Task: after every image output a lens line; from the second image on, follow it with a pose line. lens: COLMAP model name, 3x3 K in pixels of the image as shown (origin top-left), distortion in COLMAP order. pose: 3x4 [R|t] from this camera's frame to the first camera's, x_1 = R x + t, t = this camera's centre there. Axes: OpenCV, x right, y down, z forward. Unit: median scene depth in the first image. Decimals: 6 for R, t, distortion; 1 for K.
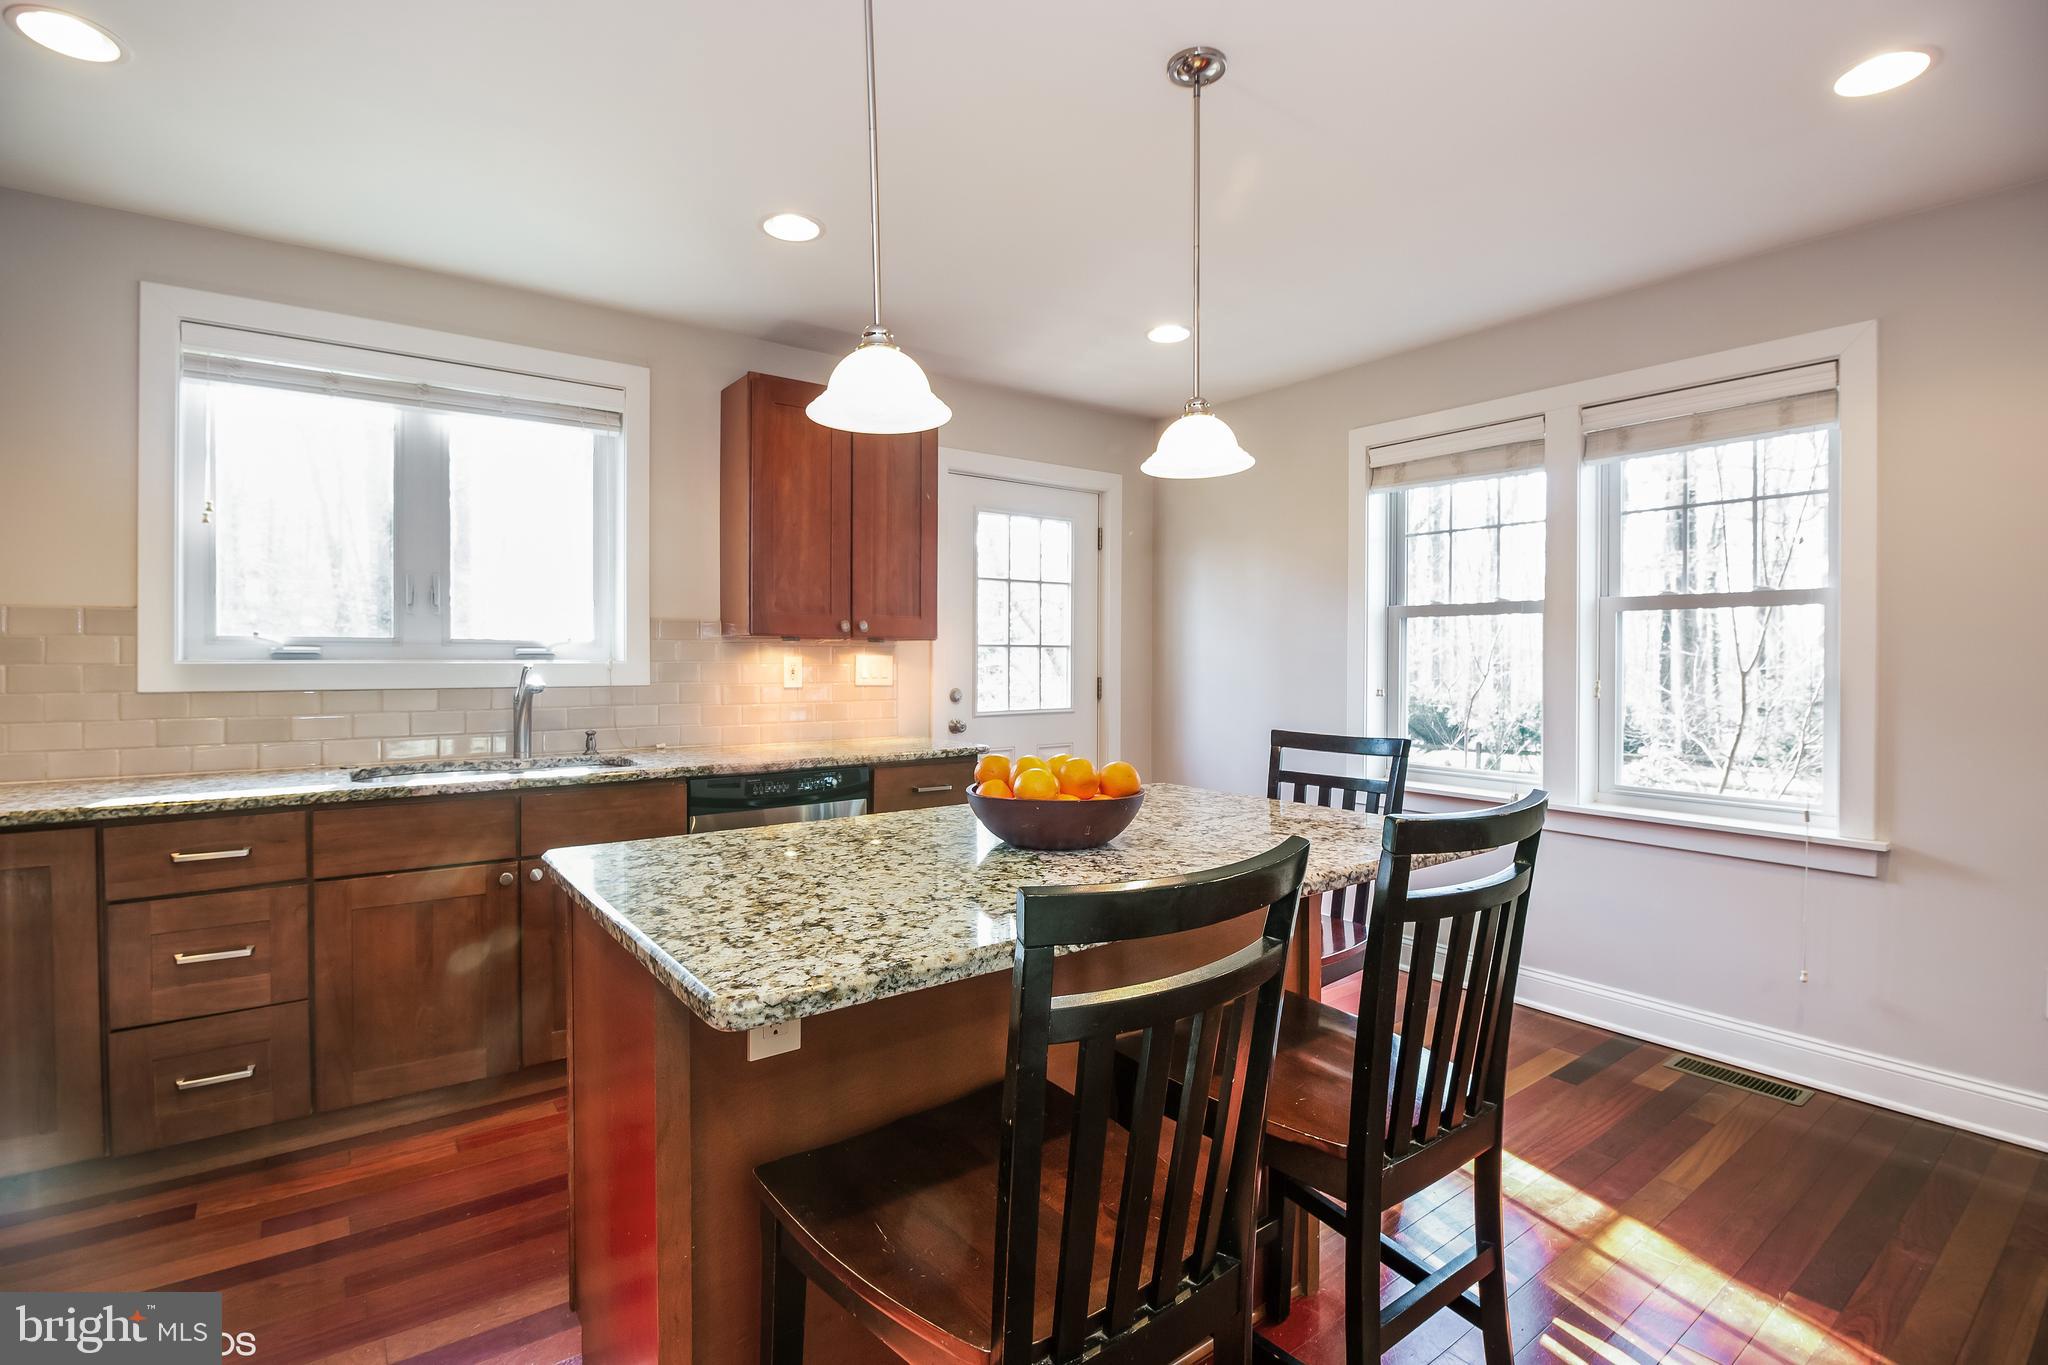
lens RADIAL K [[949.7, 0, 1013.3], [0, 949.7, 660.1], [0, 0, 1]] dist [0.019804, -0.011860]
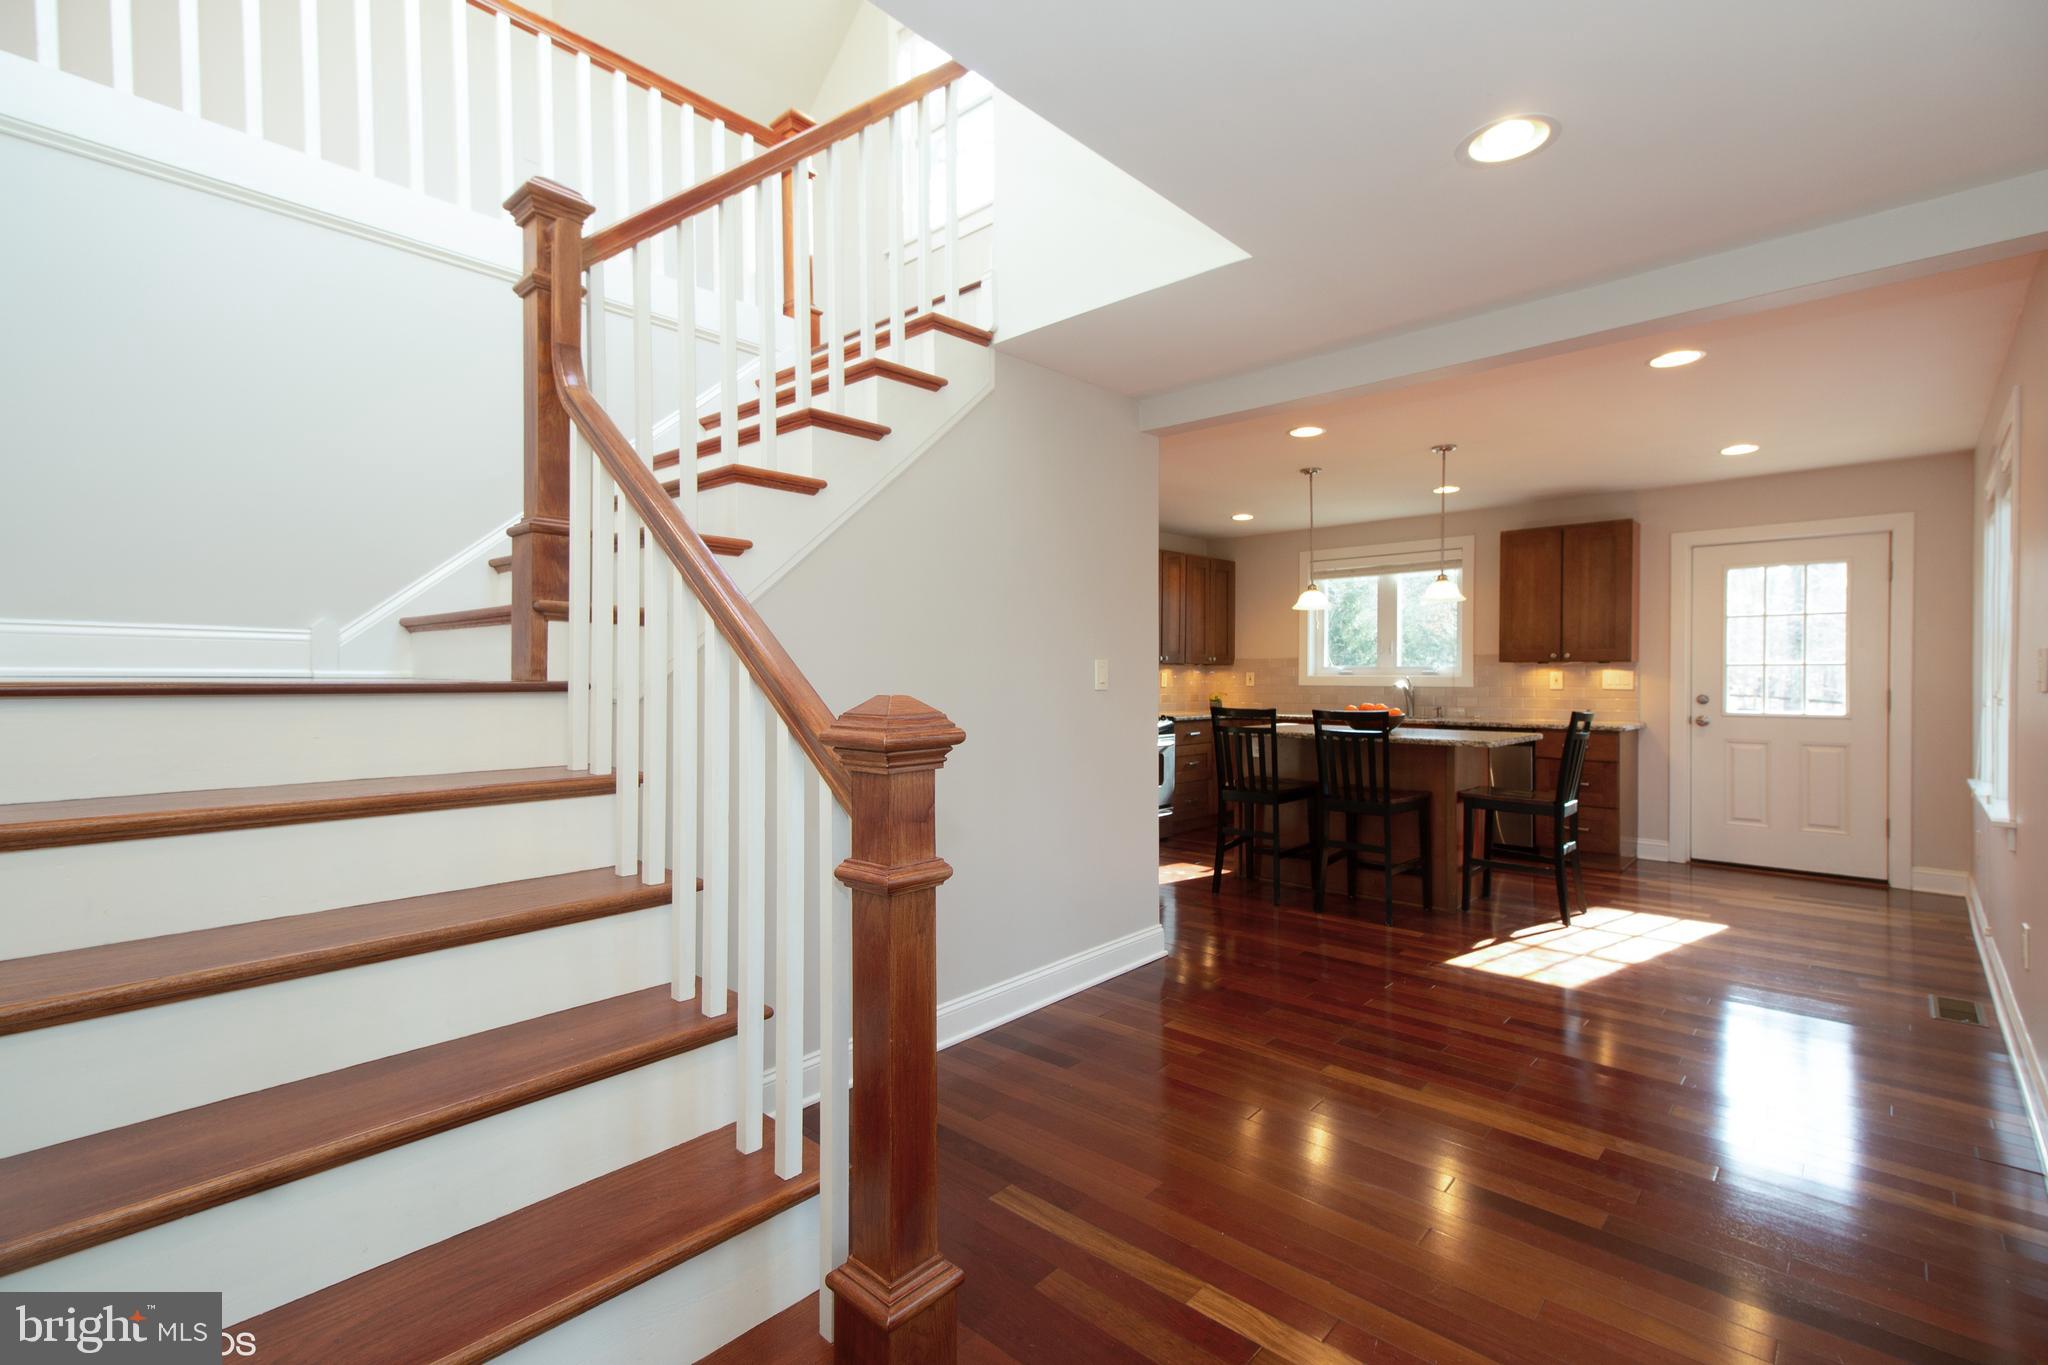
lens RADIAL K [[946.8, 0, 995.3], [0, 946.8, 689.6], [0, 0, 1]] dist [0.012762, -0.000797]
pose [[0.173610, 0.009250, -0.984771, 1.491614], [-0.004945, 0.999951, 0.008521, 0.018963], [0.984802, 0.003390, 0.173647, -0.390858]]
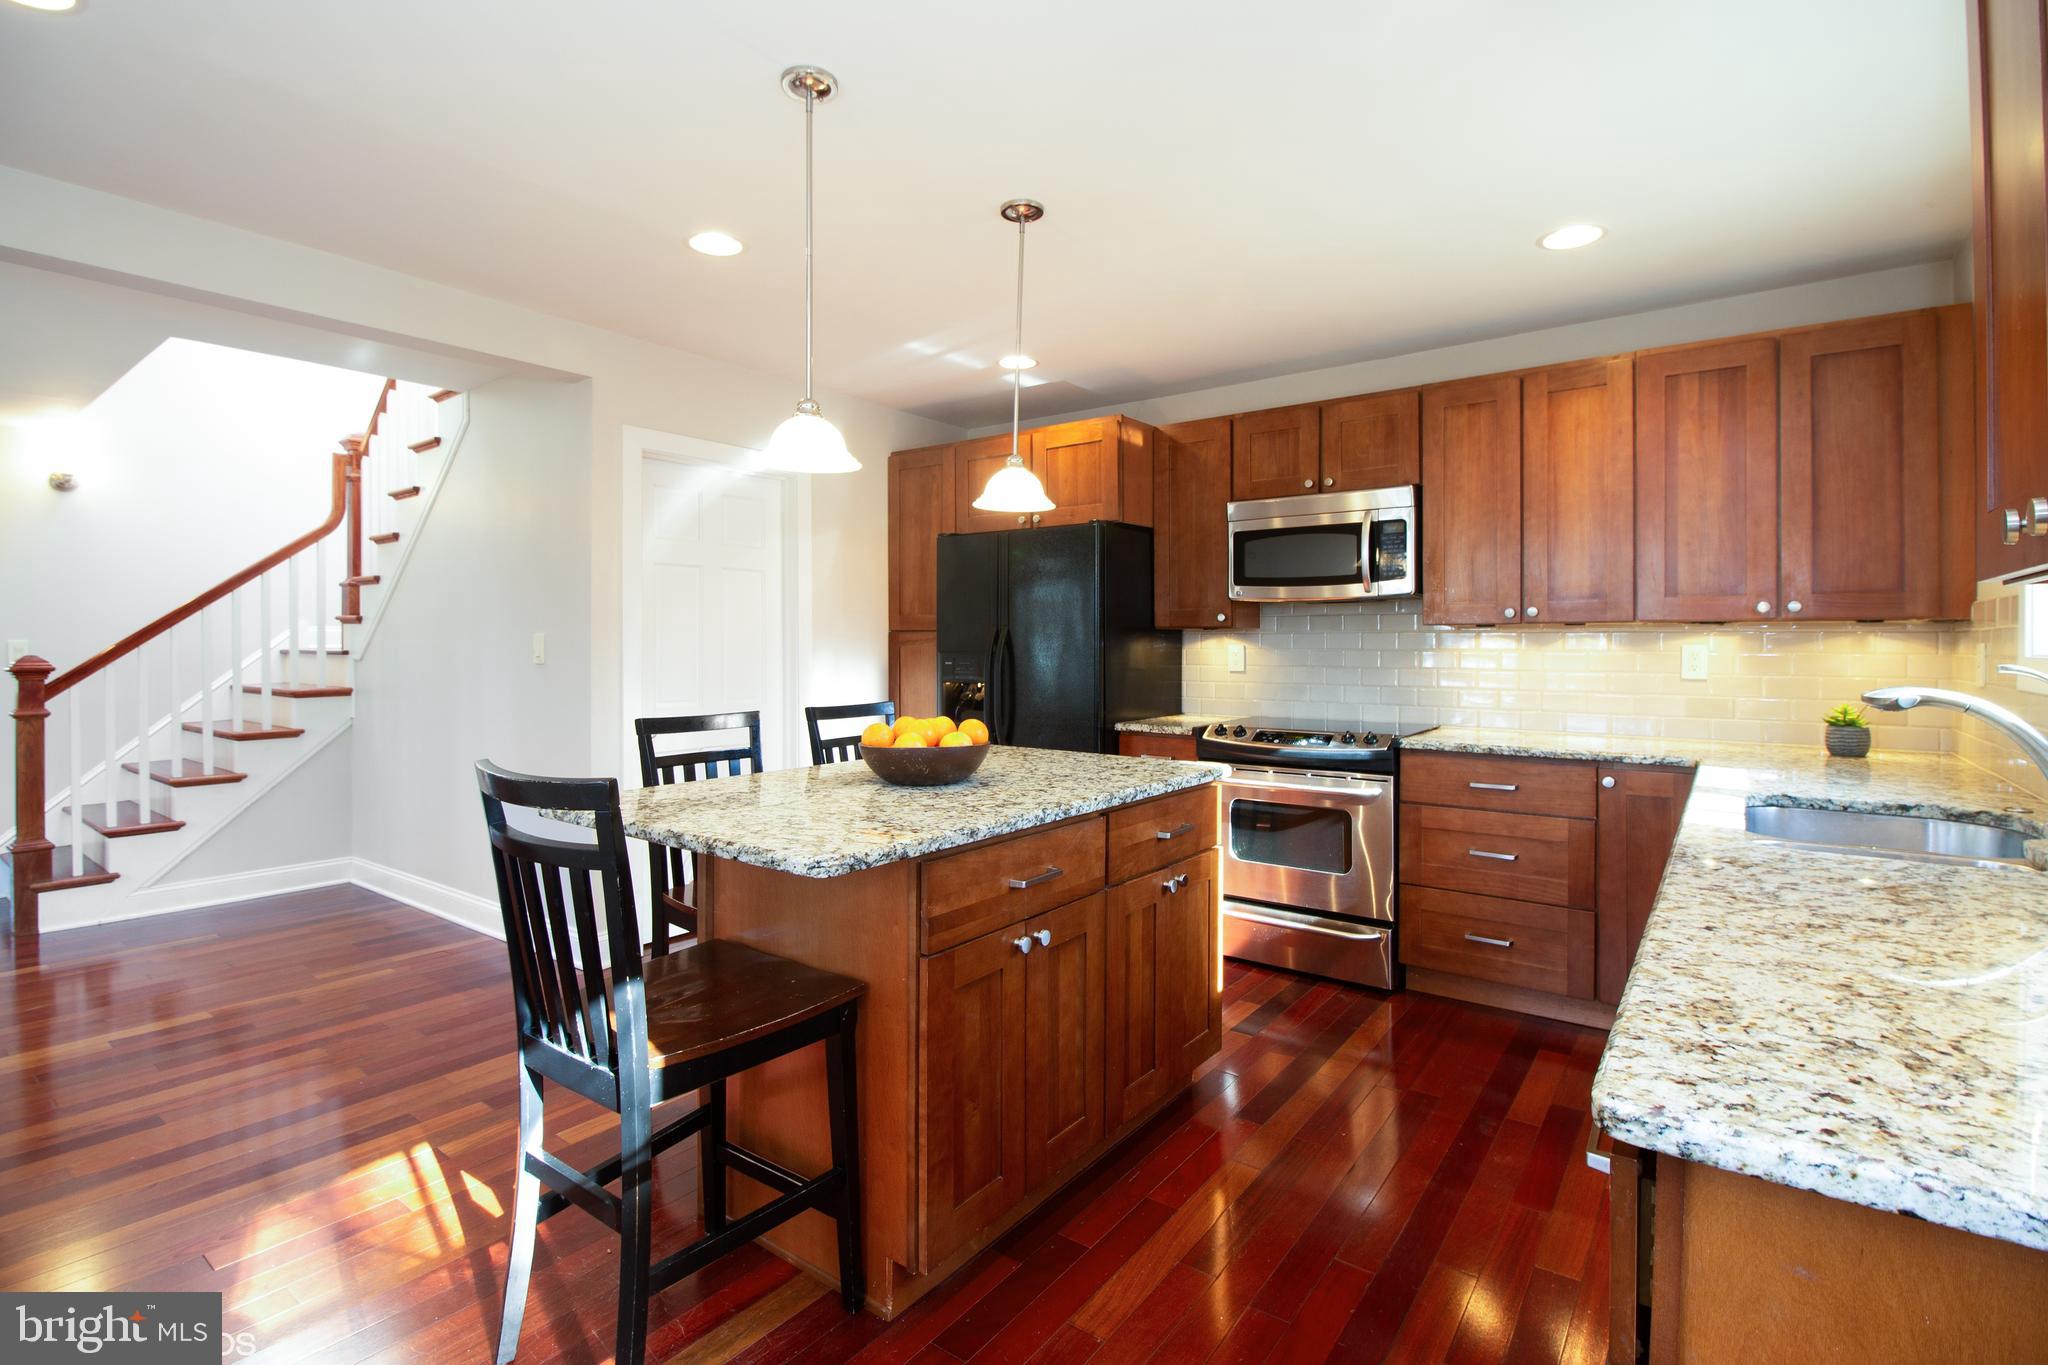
lens RADIAL K [[973.5, 0, 1016.8], [0, 973.5, 658.4], [0, 0, 1]] dist [-0.001545, -0.009578]
pose [[-0.962831, -0.003056, -0.270086, 0.149377], [-0.008454, 0.999787, 0.018825, -0.003832], [0.269971, 0.020408, -0.962652, 1.227687]]
